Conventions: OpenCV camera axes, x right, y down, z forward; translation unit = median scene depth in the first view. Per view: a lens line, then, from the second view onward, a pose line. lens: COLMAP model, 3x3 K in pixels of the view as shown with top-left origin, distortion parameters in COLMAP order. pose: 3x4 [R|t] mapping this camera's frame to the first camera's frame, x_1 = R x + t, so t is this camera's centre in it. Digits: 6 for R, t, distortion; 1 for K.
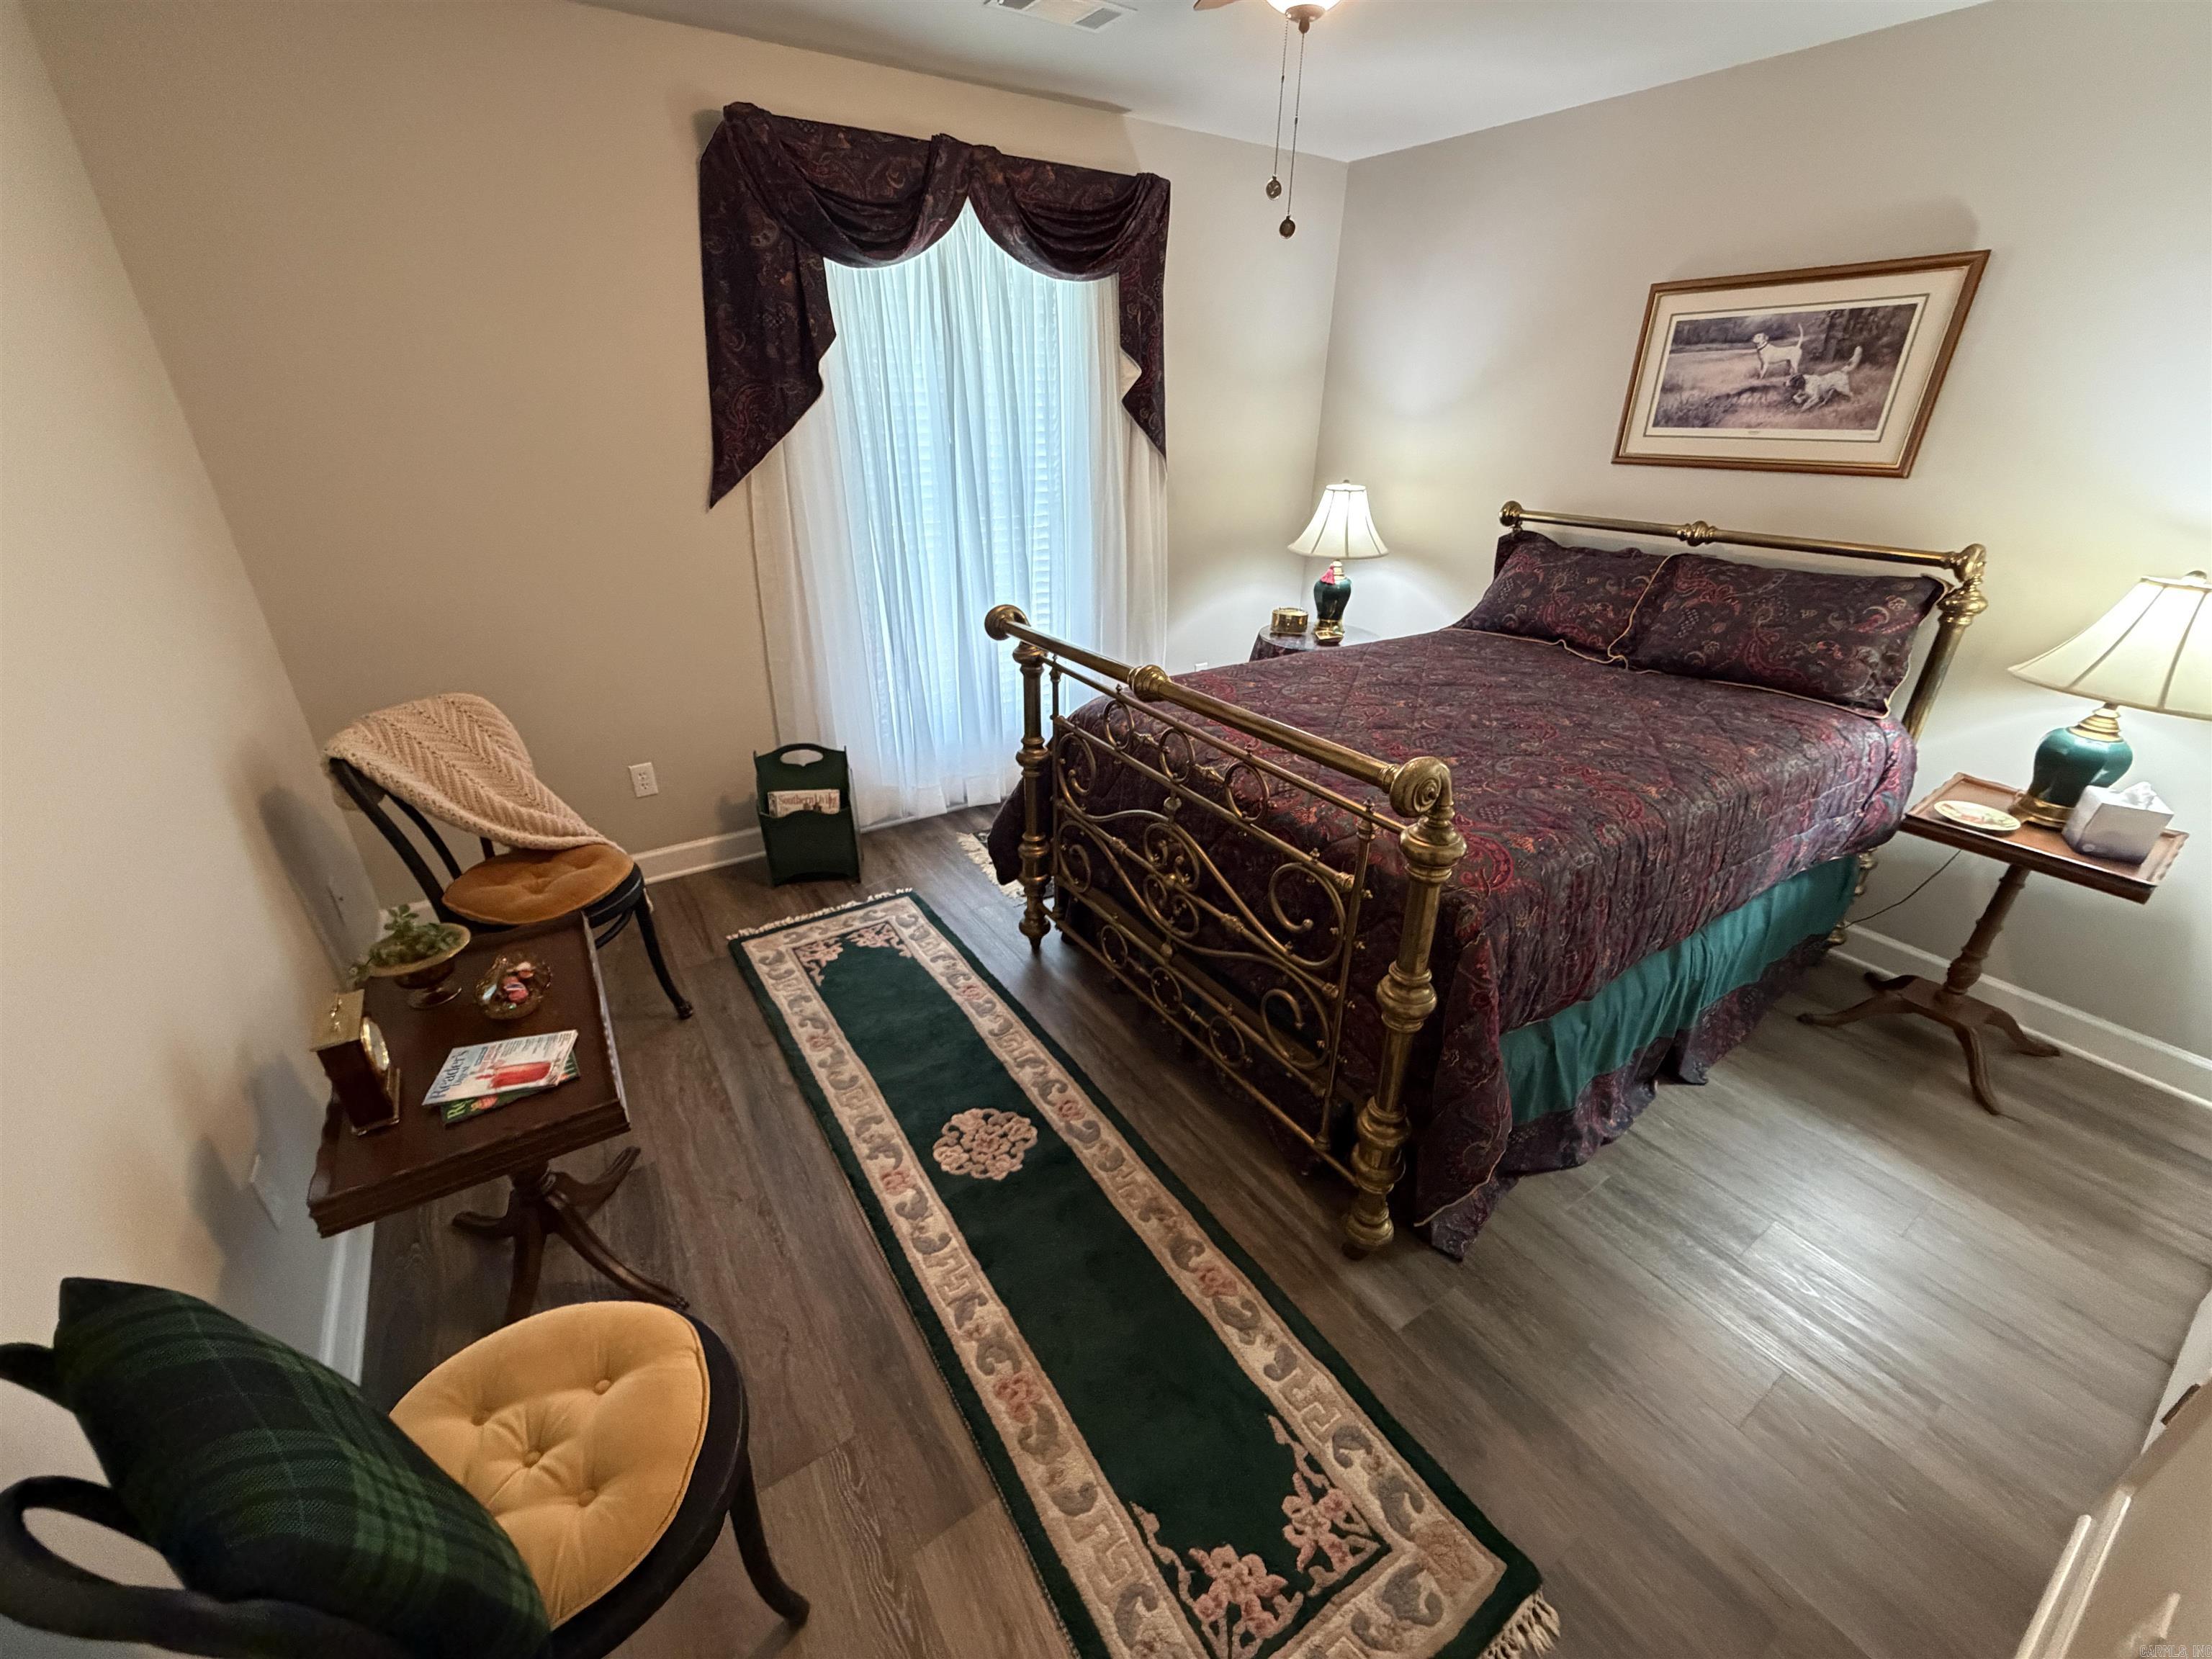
lens RADIAL K [[882.1, 0, 1100.4], [0, 882.1, 824.8], [0, 0, 1]] dist [-0.000332, -0.000461]
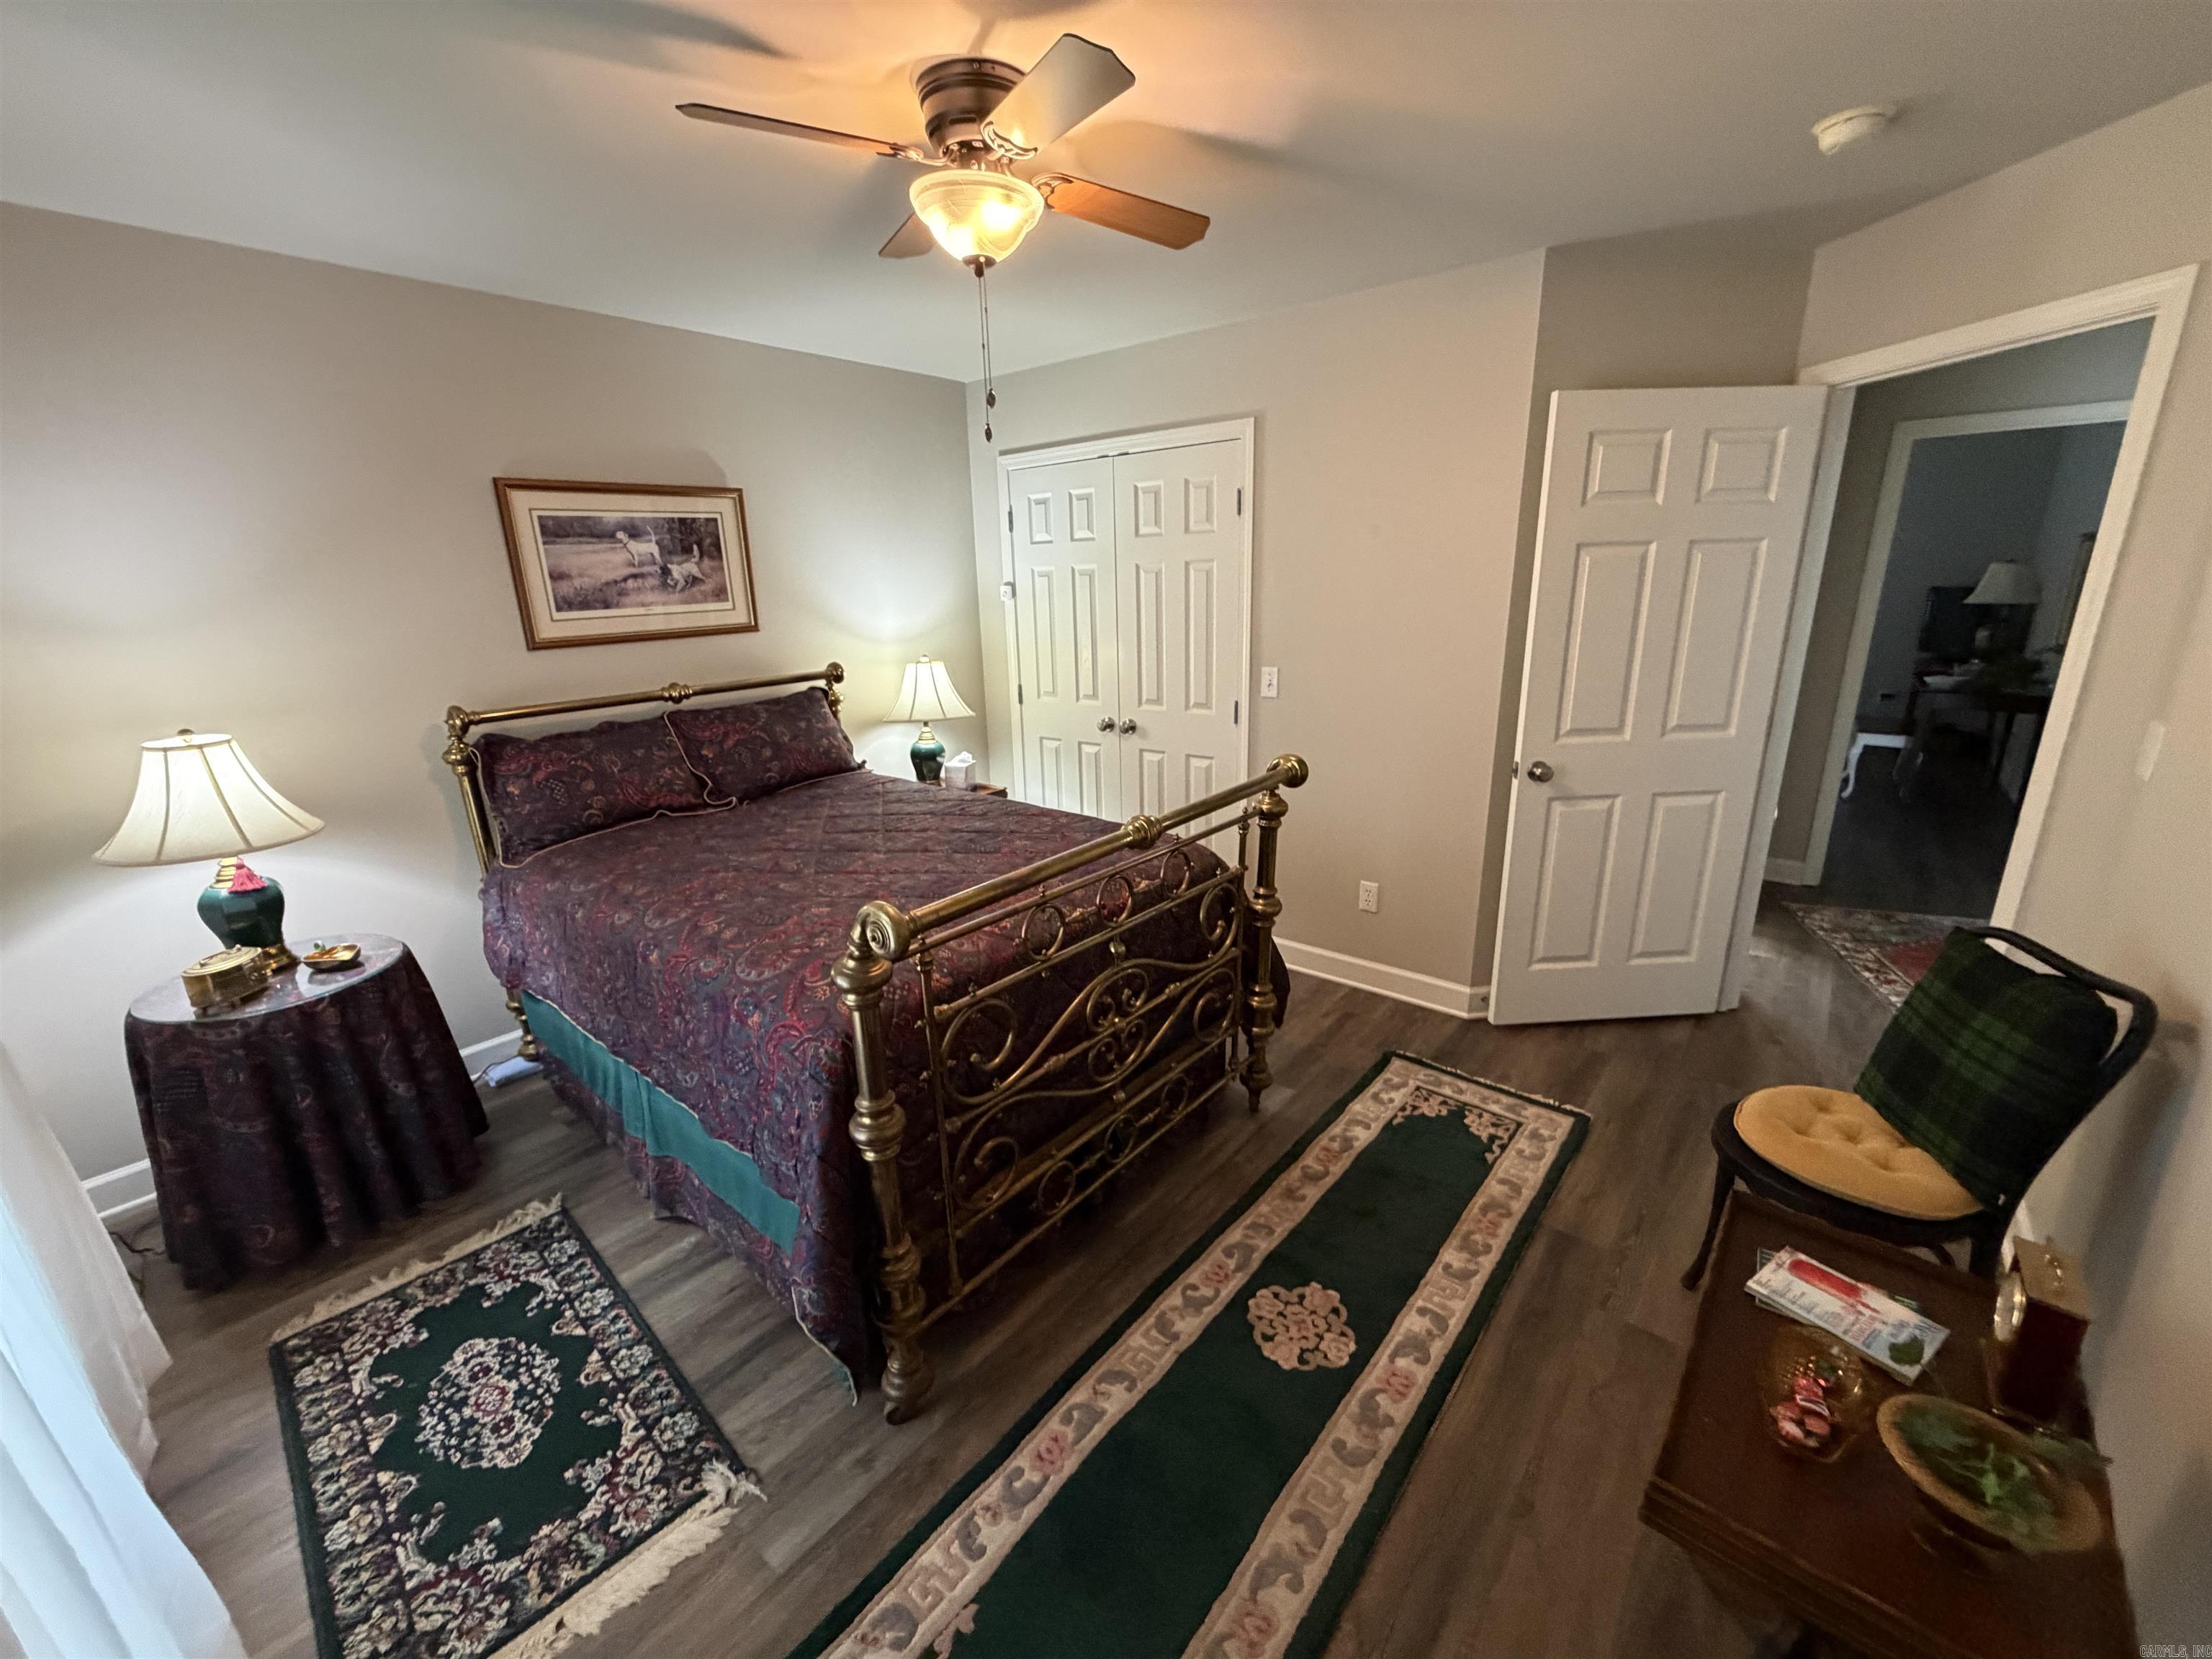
lens RADIAL K [[882.1, 0, 1095.0], [0, 882.1, 827.2], [0, 0, 1]] dist [-0.000332, -0.000461]
pose [[-0.281589, -0.269805, 0.920822, -0.719261], [0.440036, 0.816483, 0.373797, -0.469495], [-0.852688, 0.510451, -0.111189, 0.937399]]
